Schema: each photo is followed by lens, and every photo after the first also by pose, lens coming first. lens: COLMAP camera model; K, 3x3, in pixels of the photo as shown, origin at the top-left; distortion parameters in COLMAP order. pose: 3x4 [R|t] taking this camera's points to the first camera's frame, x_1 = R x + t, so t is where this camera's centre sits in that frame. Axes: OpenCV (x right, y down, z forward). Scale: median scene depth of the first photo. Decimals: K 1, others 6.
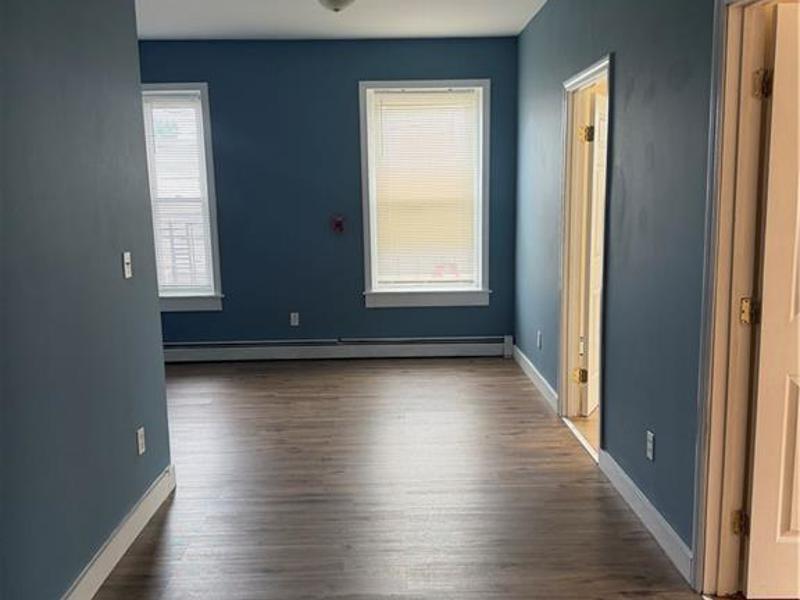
lens RADIAL K [[702.6, 0, 397.8], [0, 702.6, 302.9], [0, 0, 1]] dist [0.167214, 0.001284]
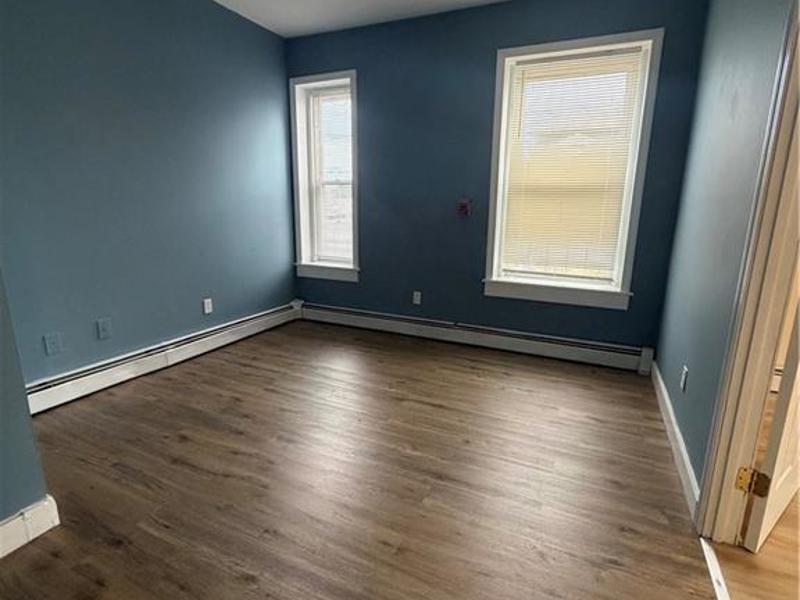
lens RADIAL K [[424.8, 0, 398.3], [0, 424.8, 299.9], [0, 0, 1]] dist [-0.000053, 0.000683]
pose [[0.901248, 0.124976, -0.414889, 0.091871], [-0.100200, 0.991660, 0.081055, -0.022774], [0.421558, -0.031479, 0.906255, 0.420890]]
